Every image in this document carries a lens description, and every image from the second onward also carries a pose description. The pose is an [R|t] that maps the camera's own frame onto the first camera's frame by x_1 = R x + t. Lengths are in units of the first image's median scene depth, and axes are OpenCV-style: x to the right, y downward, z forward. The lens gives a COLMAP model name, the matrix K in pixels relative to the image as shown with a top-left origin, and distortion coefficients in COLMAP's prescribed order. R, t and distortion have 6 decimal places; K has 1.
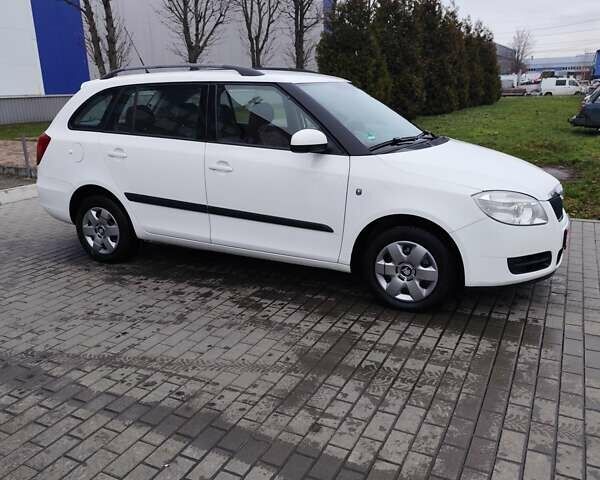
lens RADIAL K [[542.1, 0, 298.4], [0, 542.1, 240.4], [0, 0, 1]] dist [0.069762, -0.100447]
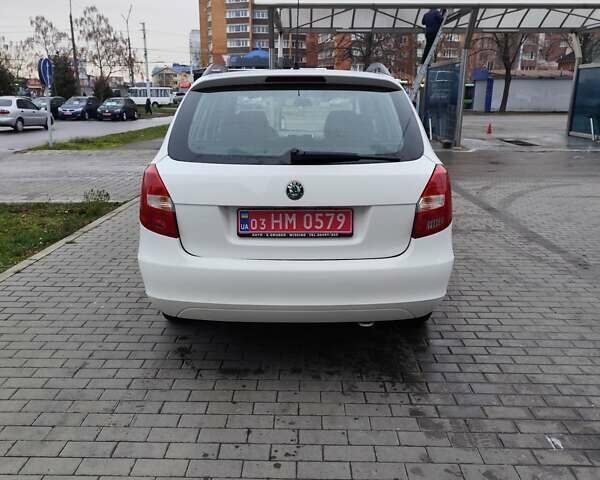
lens RADIAL K [[542.1, 0, 298.4], [0, 542.1, 240.4], [0, 0, 1]] dist [0.069762, -0.100447]
pose [[-0.431307, -0.209052, 0.877651, -1.174931], [0.248433, 0.907658, 0.338288, -0.449323], [-0.867326, 0.363944, -0.339544, 1.738292]]
